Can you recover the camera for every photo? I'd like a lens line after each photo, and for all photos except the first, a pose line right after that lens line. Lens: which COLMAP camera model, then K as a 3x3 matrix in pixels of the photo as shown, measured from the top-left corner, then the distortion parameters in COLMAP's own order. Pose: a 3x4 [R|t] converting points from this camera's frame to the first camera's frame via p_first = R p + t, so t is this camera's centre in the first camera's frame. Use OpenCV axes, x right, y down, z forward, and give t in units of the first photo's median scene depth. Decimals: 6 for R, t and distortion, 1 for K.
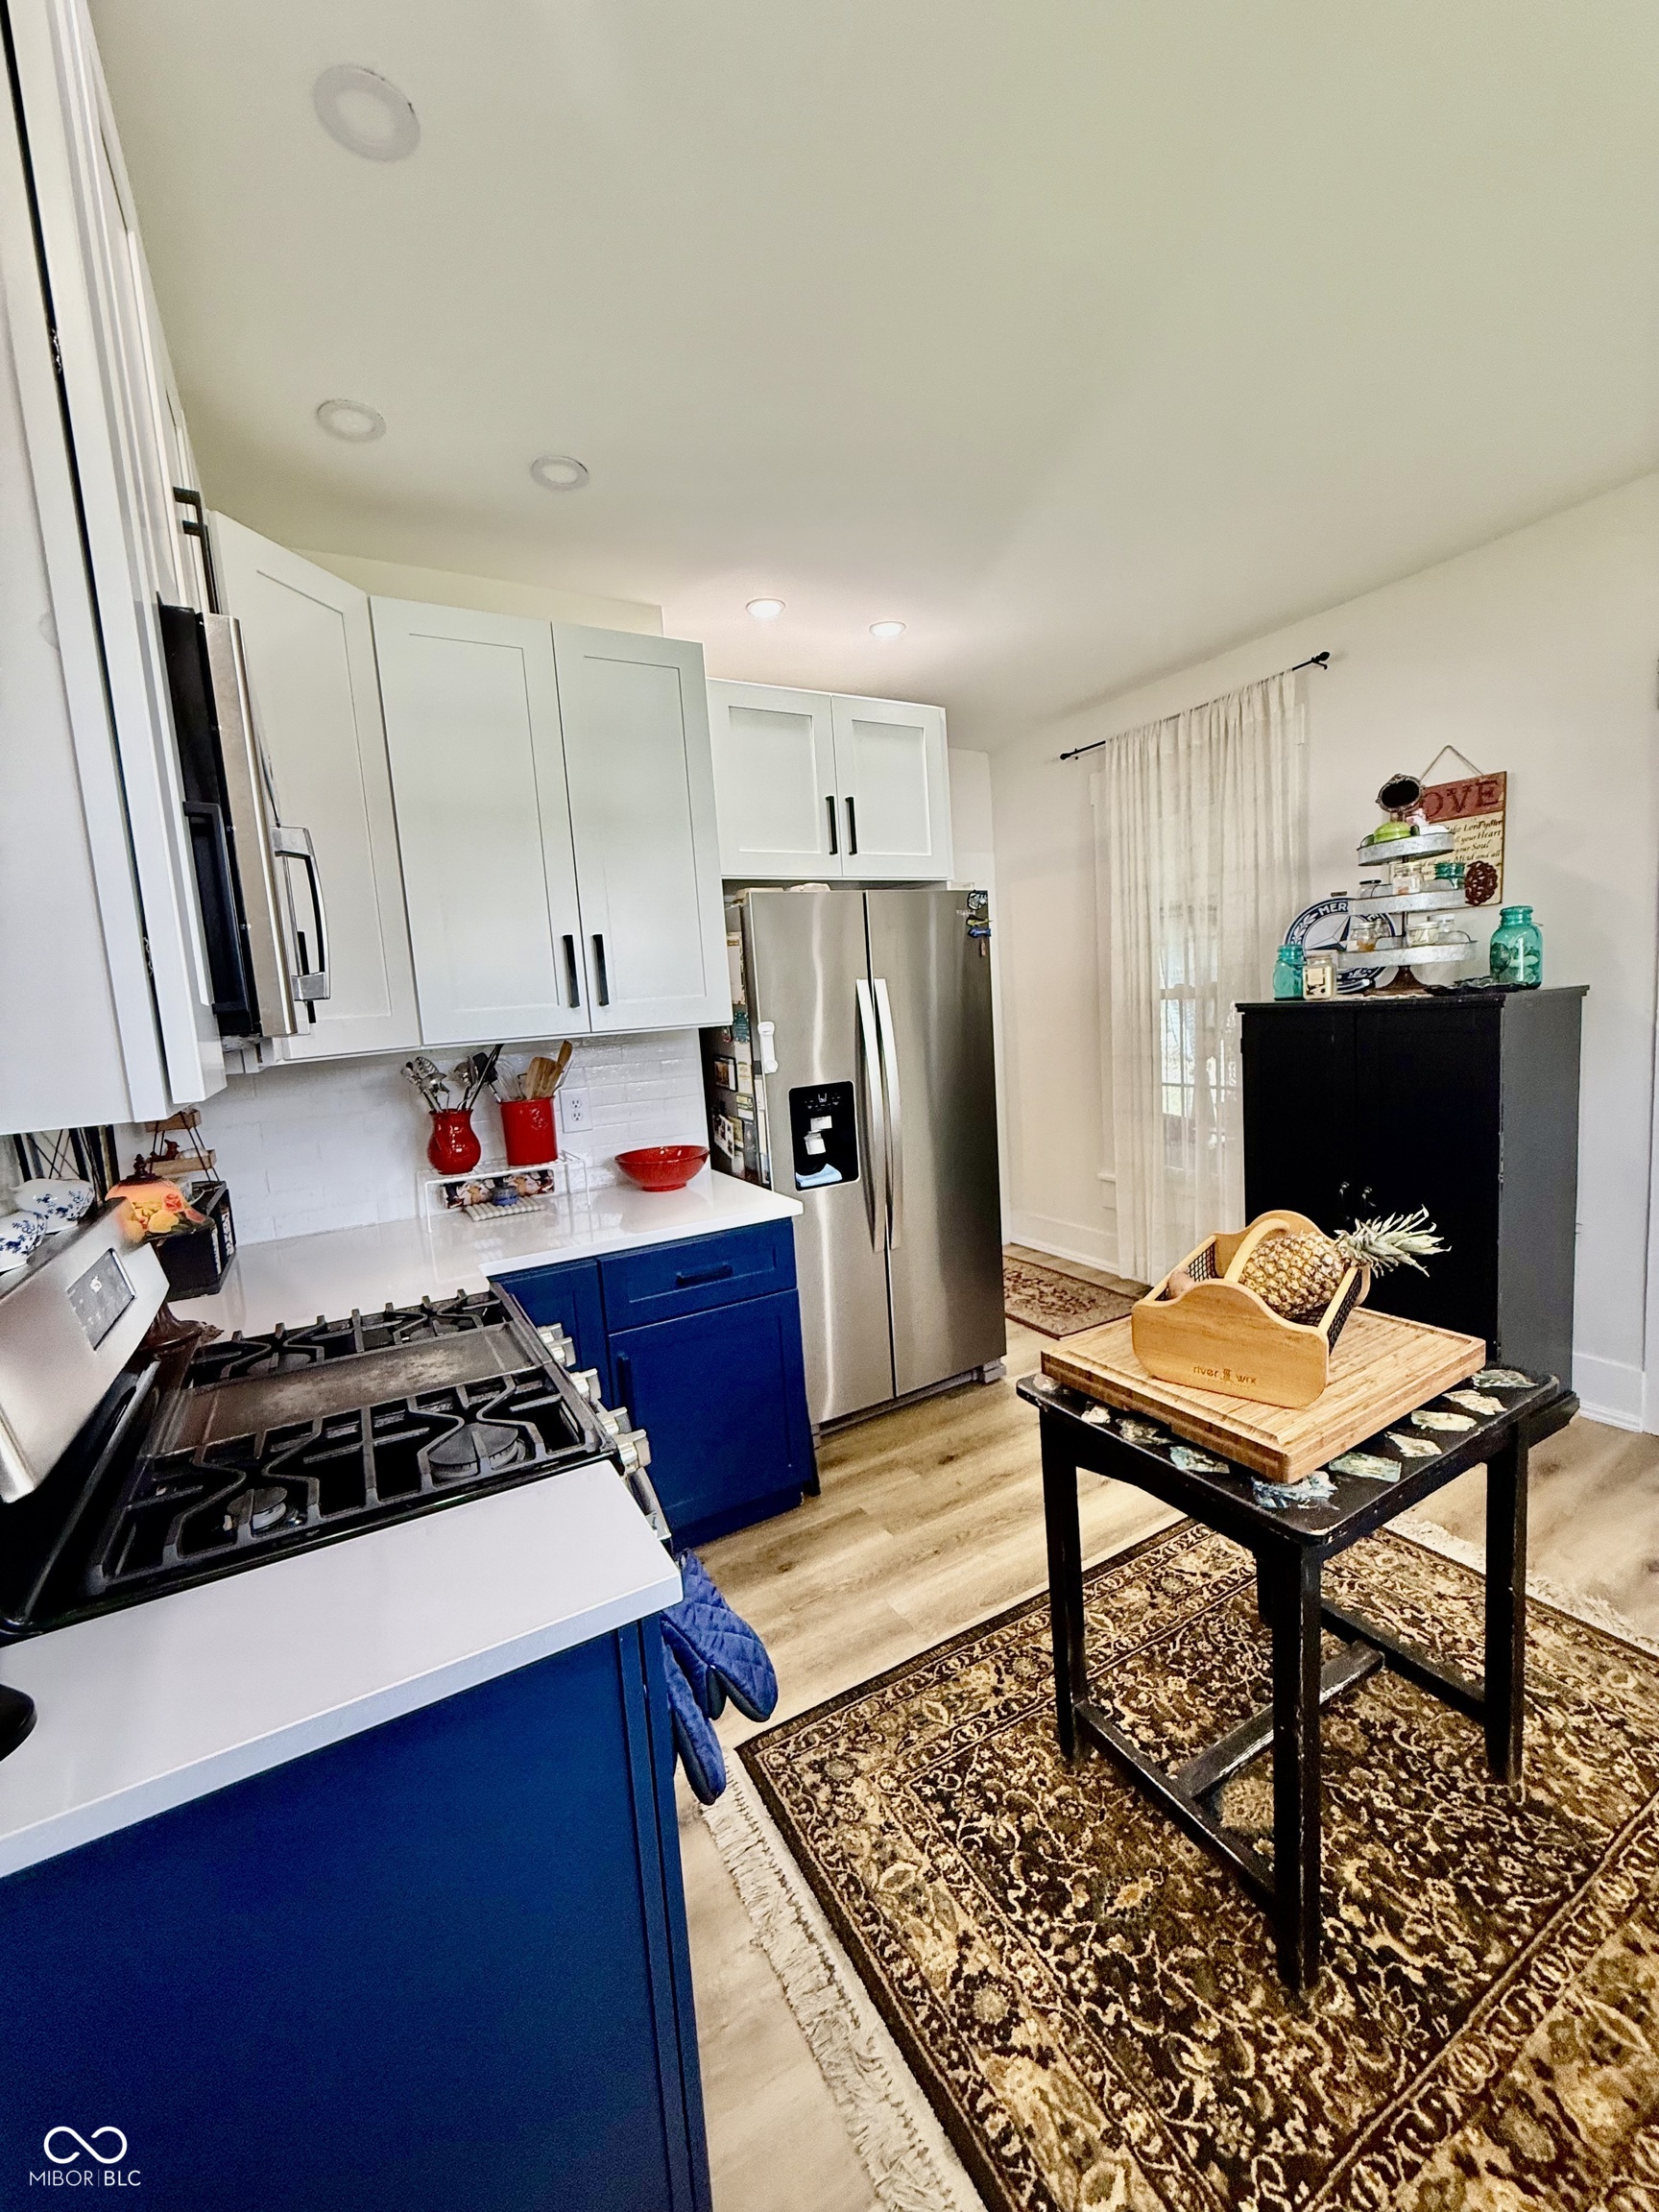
lens RADIAL K [[878.4, 0, 836.0], [0, 878.4, 1099.3], [0, 0, 1]] dist [0.000479, 0.000624]
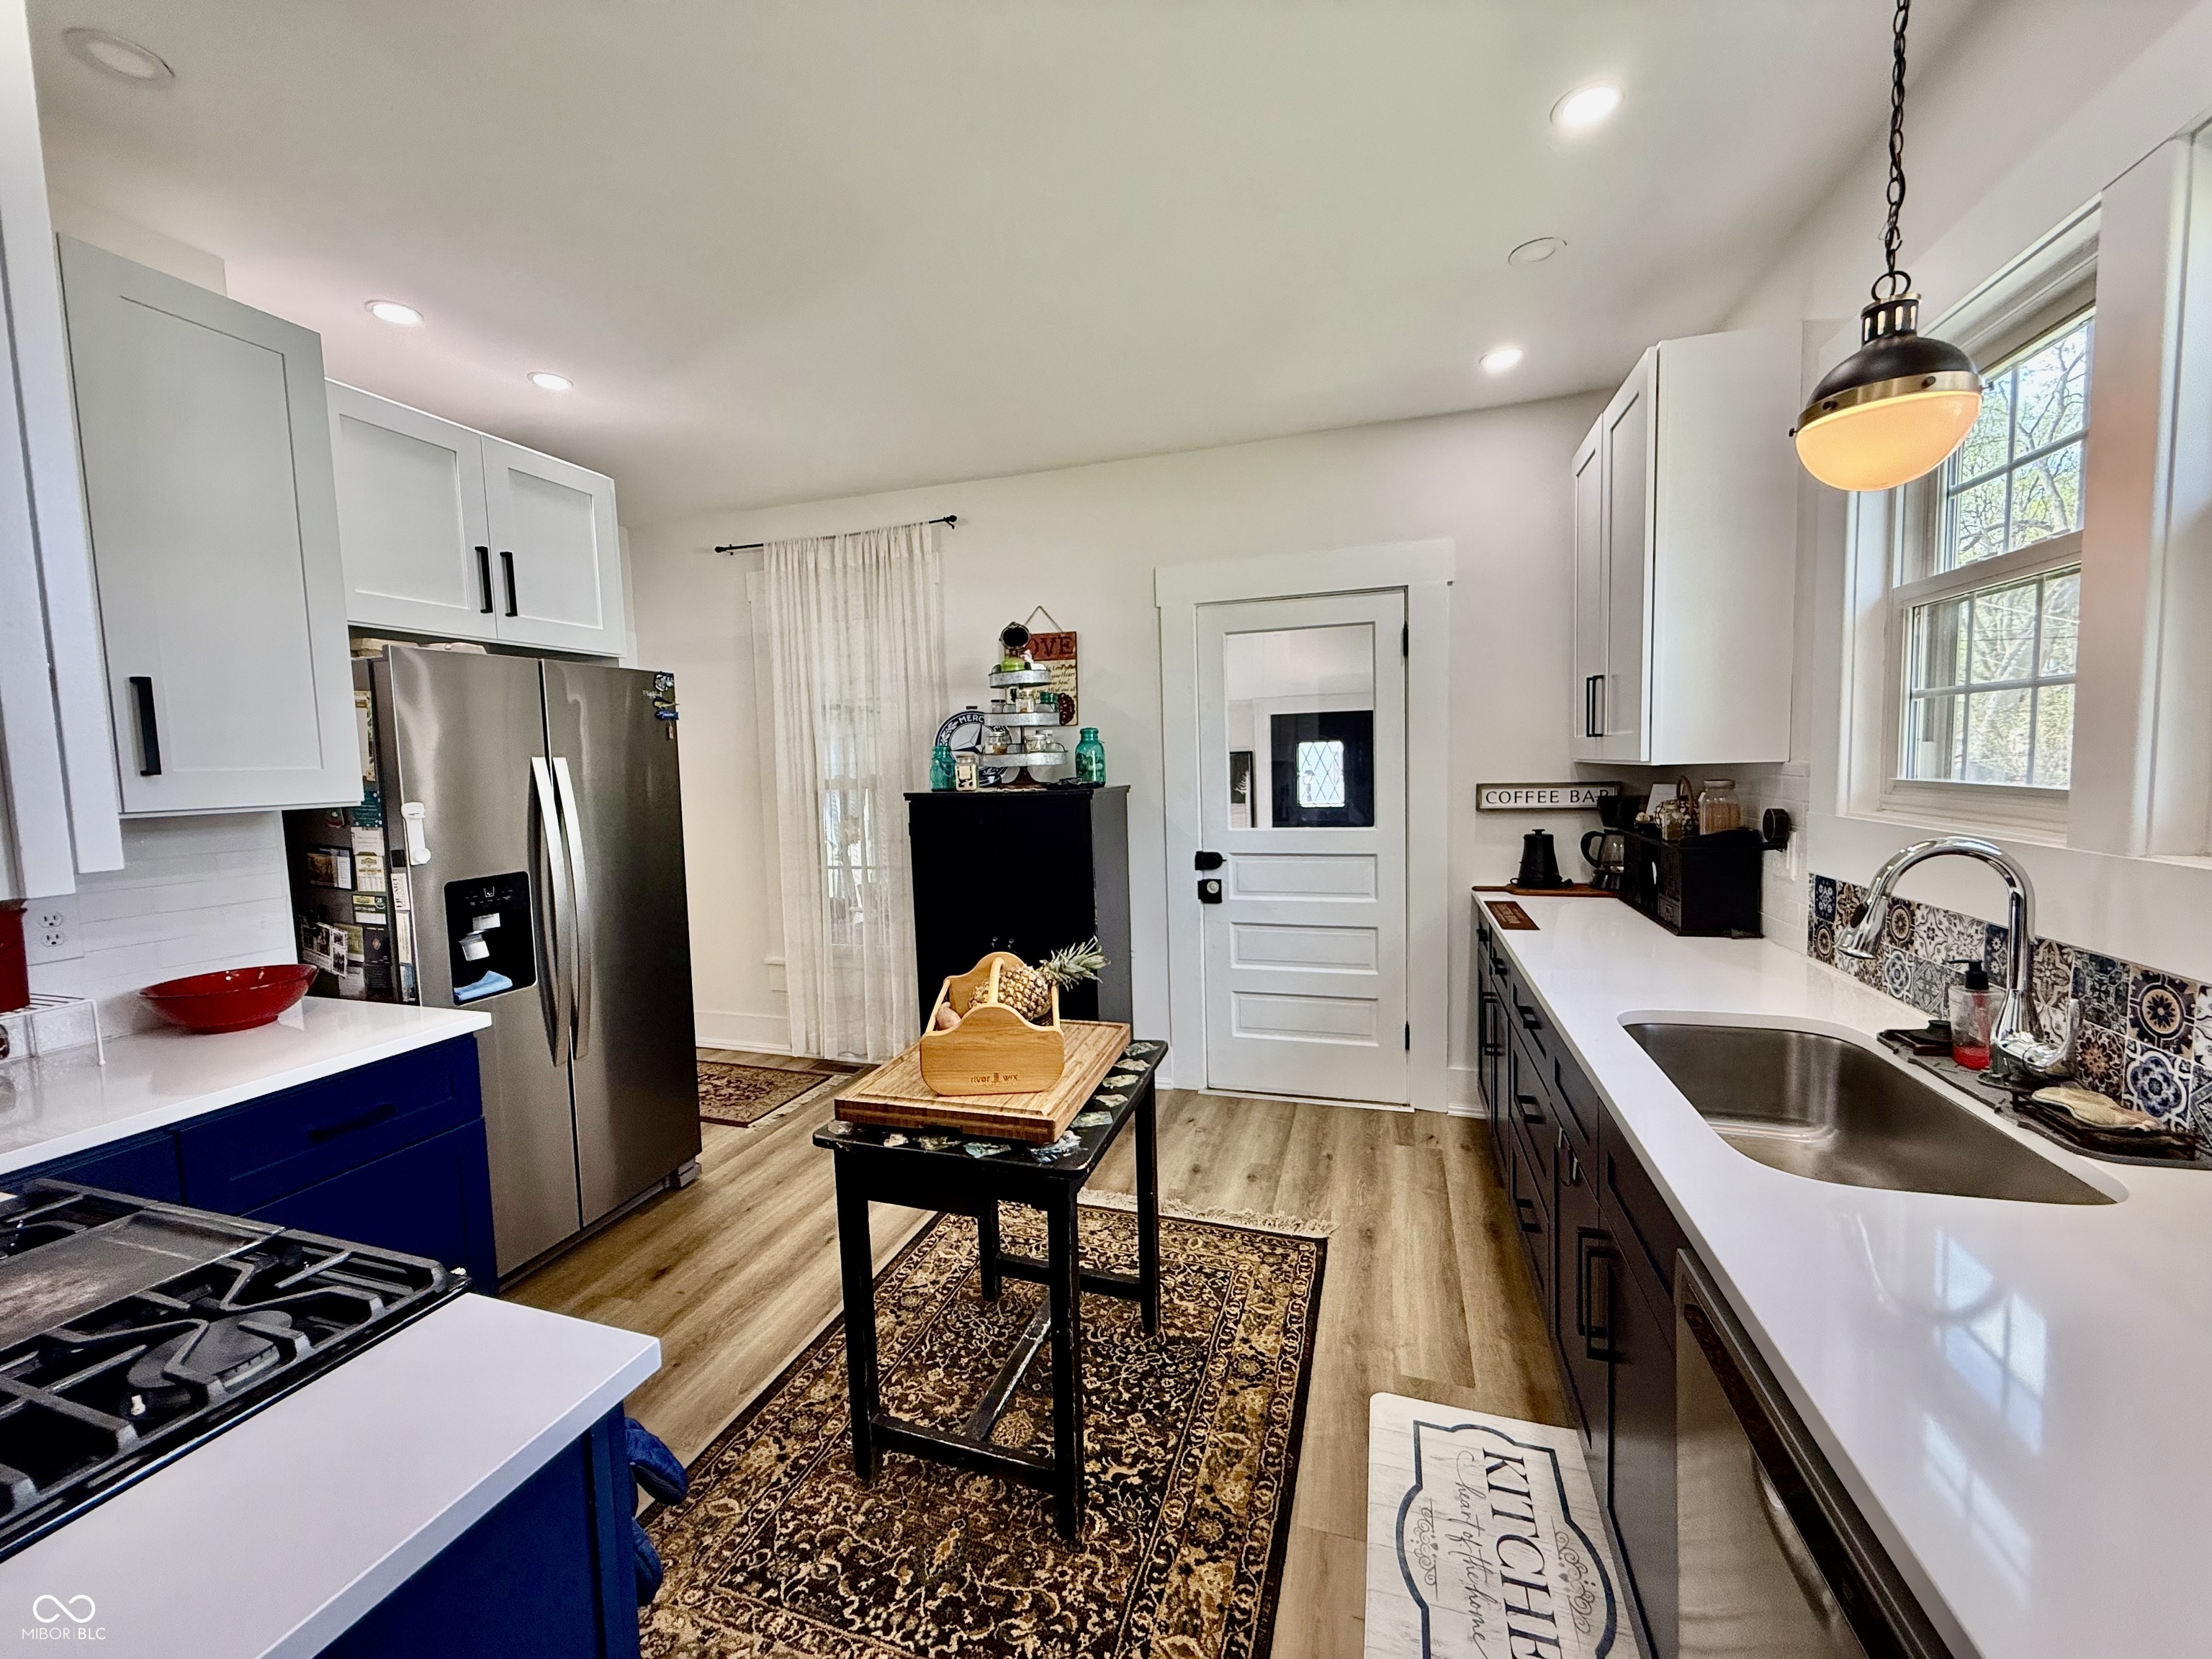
lens RADIAL K [[878.4, 0, 1098.7], [0, 878.4, 829.2], [0, 0, 1]] dist [0.000479, 0.000624]
pose [[0.742692, -0.006845, 0.669598, -0.204770], [0.054936, 0.997200, -0.050738, 0.018250], [-0.667376, 0.074468, 0.740989, -0.049533]]
